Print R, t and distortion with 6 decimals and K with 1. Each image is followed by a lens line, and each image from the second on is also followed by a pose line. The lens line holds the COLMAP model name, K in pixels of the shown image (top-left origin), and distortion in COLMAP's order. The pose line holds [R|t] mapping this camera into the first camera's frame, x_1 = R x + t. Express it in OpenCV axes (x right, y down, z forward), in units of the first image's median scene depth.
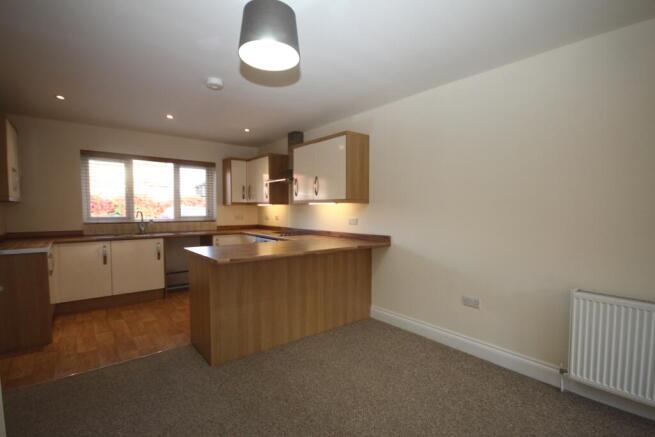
lens RADIAL K [[309.6, 0, 329.5], [0, 309.6, 225.2], [0, 0, 1]] dist [-0.001880, -0.000637]
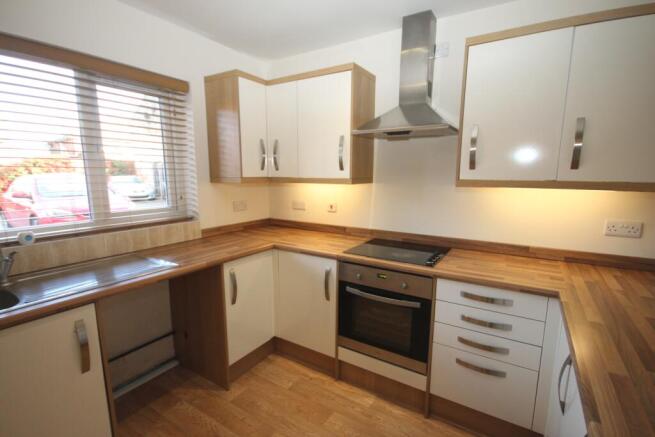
lens RADIAL K [[309.6, 0, 329.5], [0, 309.6, 225.2], [0, 0, 1]] dist [-0.001880, -0.000637]
pose [[0.942883, -0.052584, 0.328947, -0.341544], [0.014117, 0.992883, 0.118254, -0.055772], [-0.332824, -0.106856, 0.936915, 0.524309]]
